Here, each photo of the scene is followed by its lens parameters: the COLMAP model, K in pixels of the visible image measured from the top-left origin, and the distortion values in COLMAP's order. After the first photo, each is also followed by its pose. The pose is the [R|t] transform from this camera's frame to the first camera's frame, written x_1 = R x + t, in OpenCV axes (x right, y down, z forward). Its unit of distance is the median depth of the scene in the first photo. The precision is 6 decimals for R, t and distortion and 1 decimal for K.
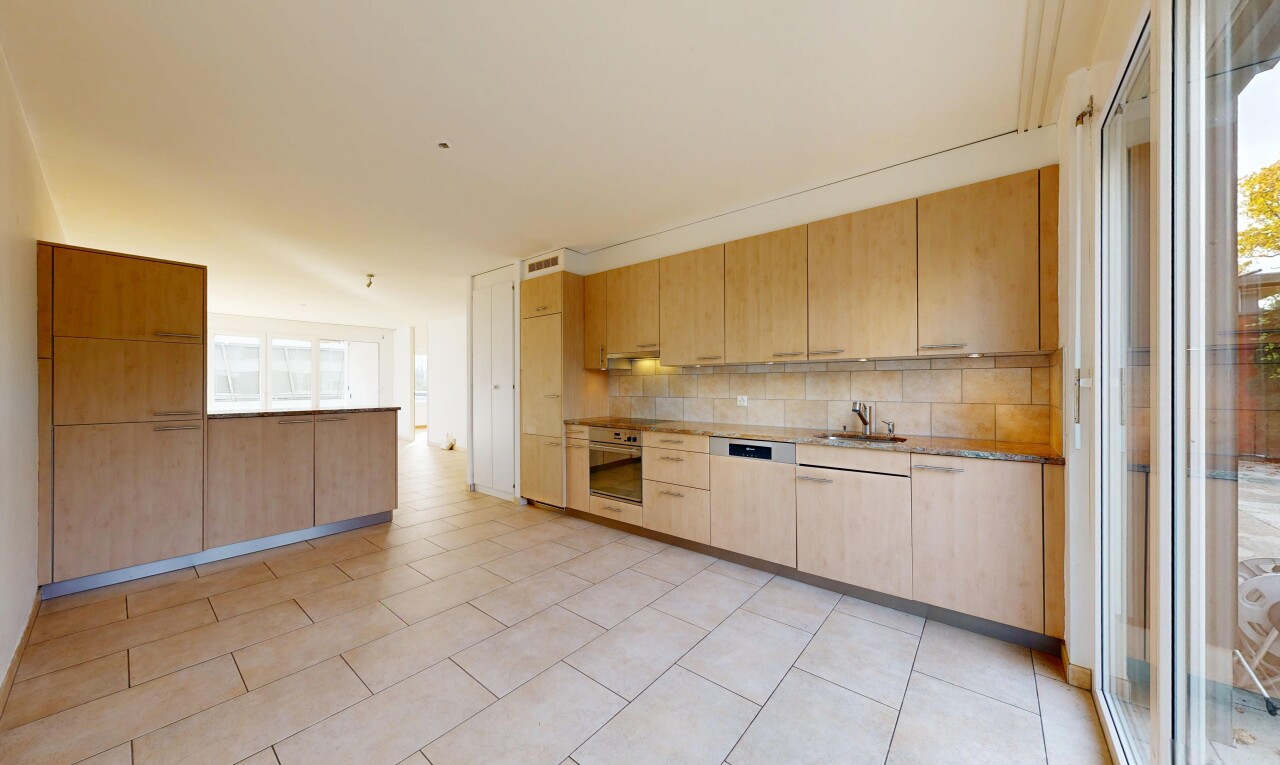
lens RADIAL K [[430.7, 0, 640.0], [0, 430.7, 382.5], [0, 0, 1]] dist [-0.000060, -0.000005]
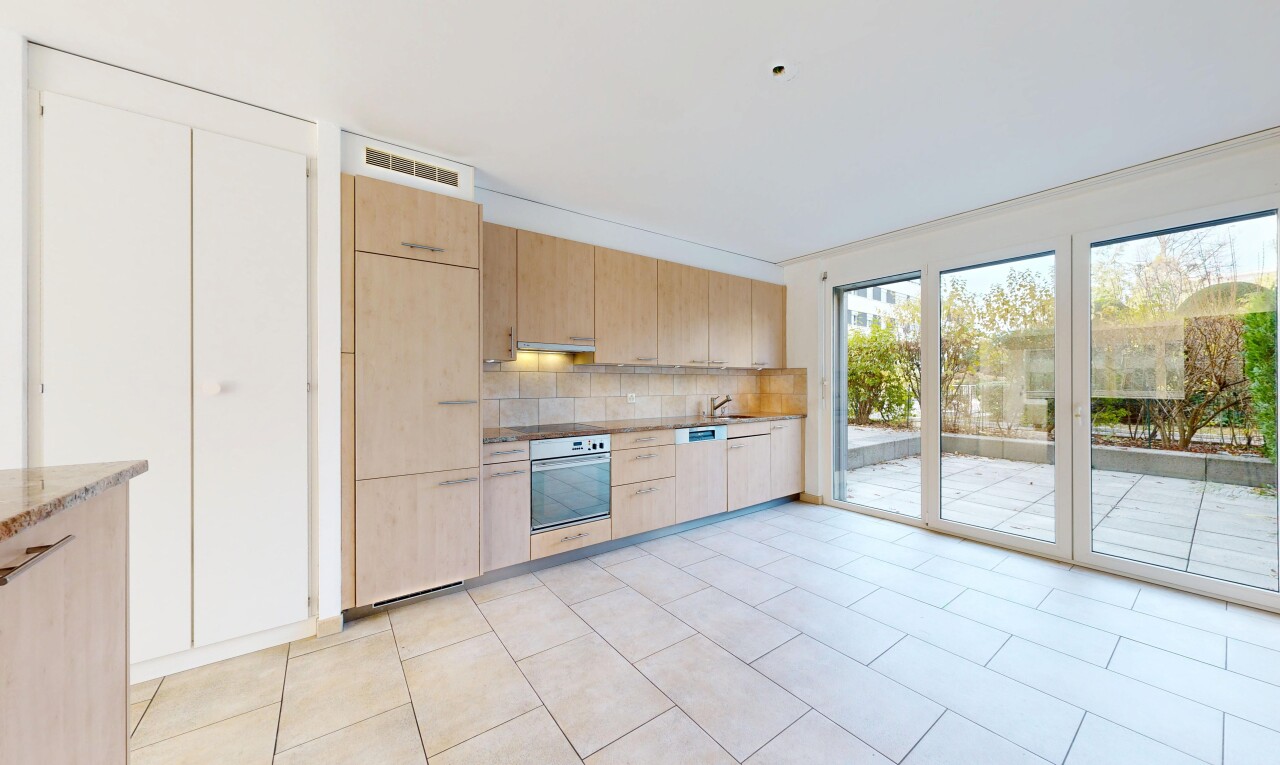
lens RADIAL K [[430.7, 0, 640.0], [0, 430.7, 382.5], [0, 0, 1]] dist [-0.000060, -0.000005]
pose [[0.251838, 0.004638, 0.967758, -0.846934], [-0.005447, 0.999979, -0.003375, 0.005827], [-0.967754, -0.004421, 0.251858, 0.702603]]
